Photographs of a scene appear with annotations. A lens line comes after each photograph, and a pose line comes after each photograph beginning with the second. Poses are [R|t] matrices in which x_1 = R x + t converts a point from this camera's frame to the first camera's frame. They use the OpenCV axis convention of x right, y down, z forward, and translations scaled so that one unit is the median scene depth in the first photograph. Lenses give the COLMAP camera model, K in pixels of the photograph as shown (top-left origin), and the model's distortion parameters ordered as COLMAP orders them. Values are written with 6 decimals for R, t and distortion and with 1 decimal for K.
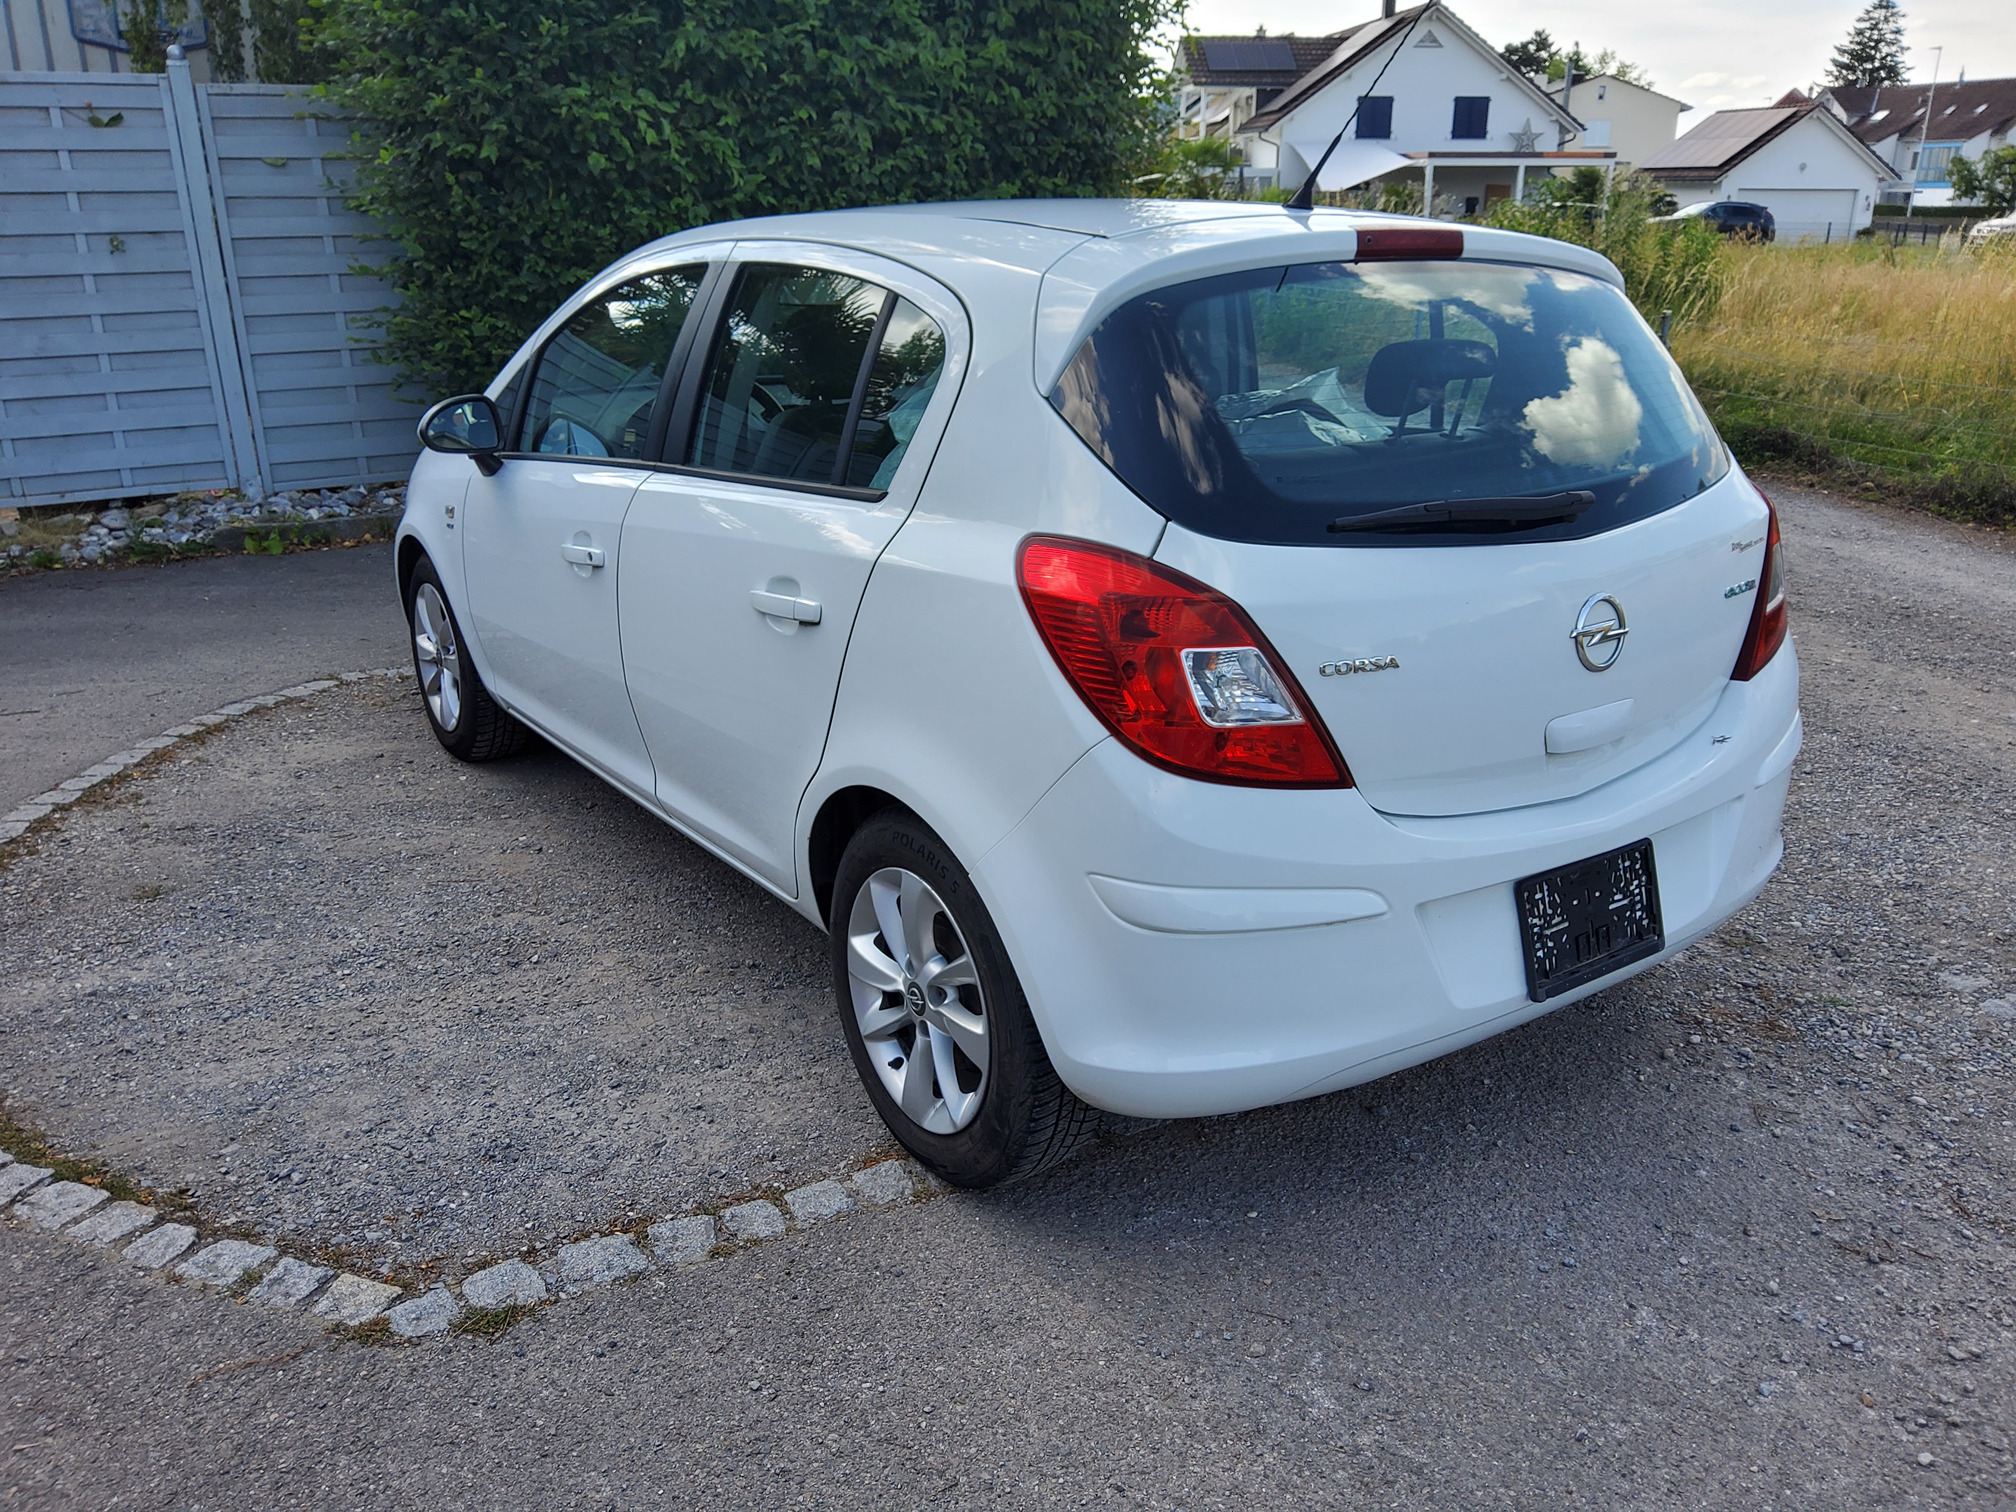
lens RADIAL K [[1533.2, 0, 1008.0], [0, 1533.2, 756.0], [0, 0, 1]] dist [0.020087, -0.044032]
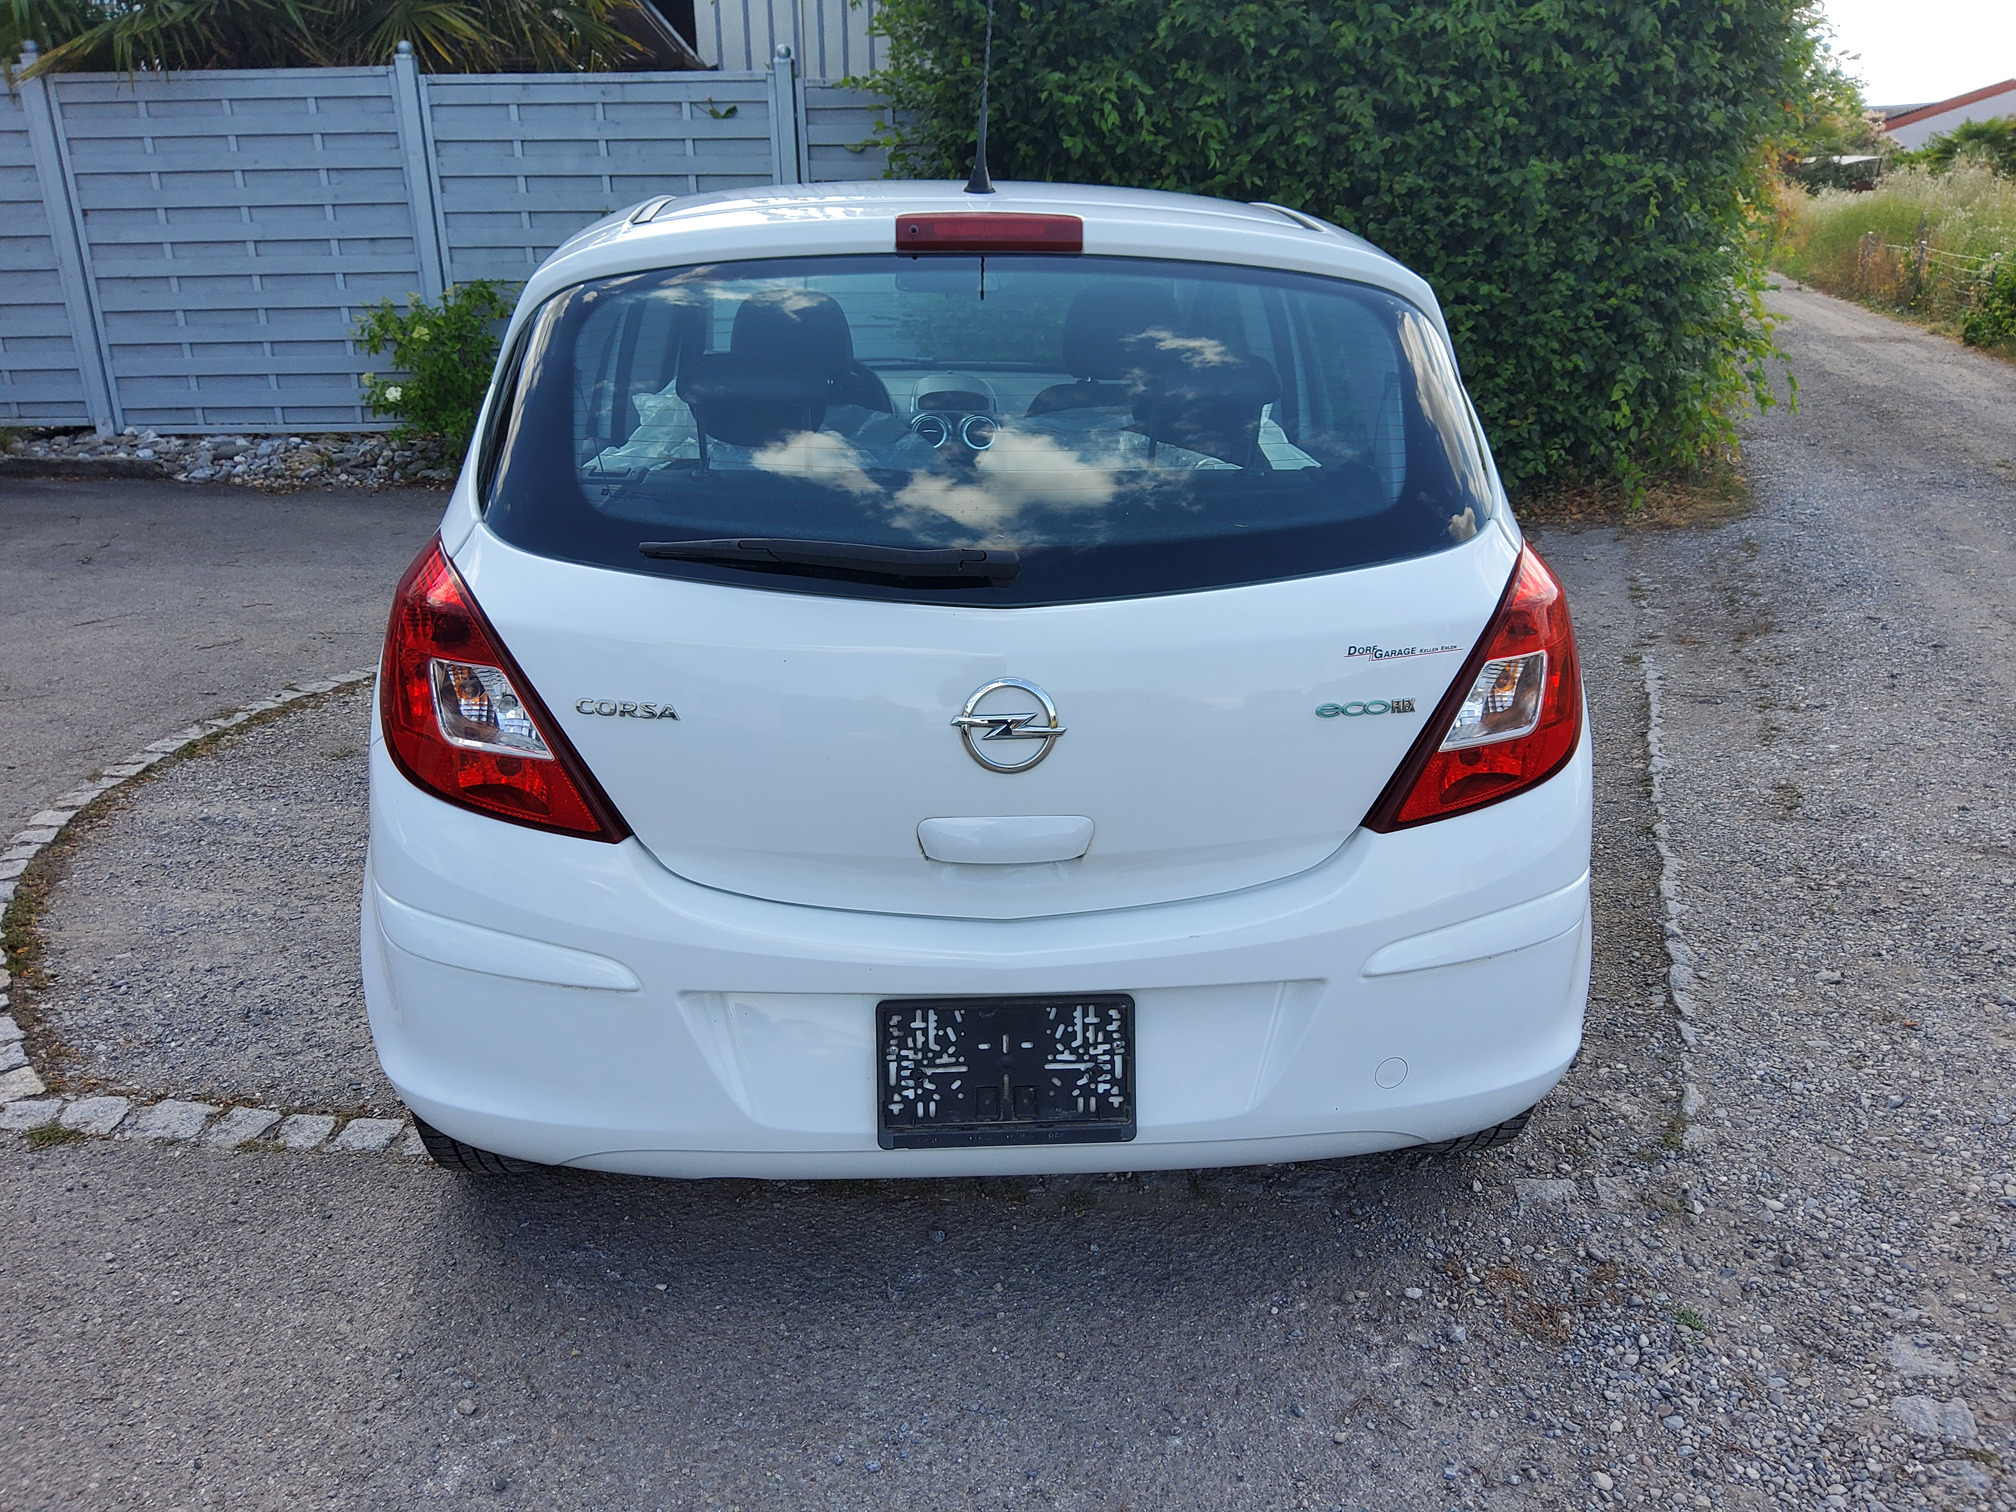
lens RADIAL K [[1544.6, 0, 1008.0], [0, 1544.6, 756.0], [0, 0, 1]] dist [-0.008255, -0.006965]
pose [[0.856898, 0.177348, -0.484018, 0.265093], [-0.172233, 0.983495, 0.055441, -0.037007], [0.485861, 0.035856, 0.873300, 0.101098]]
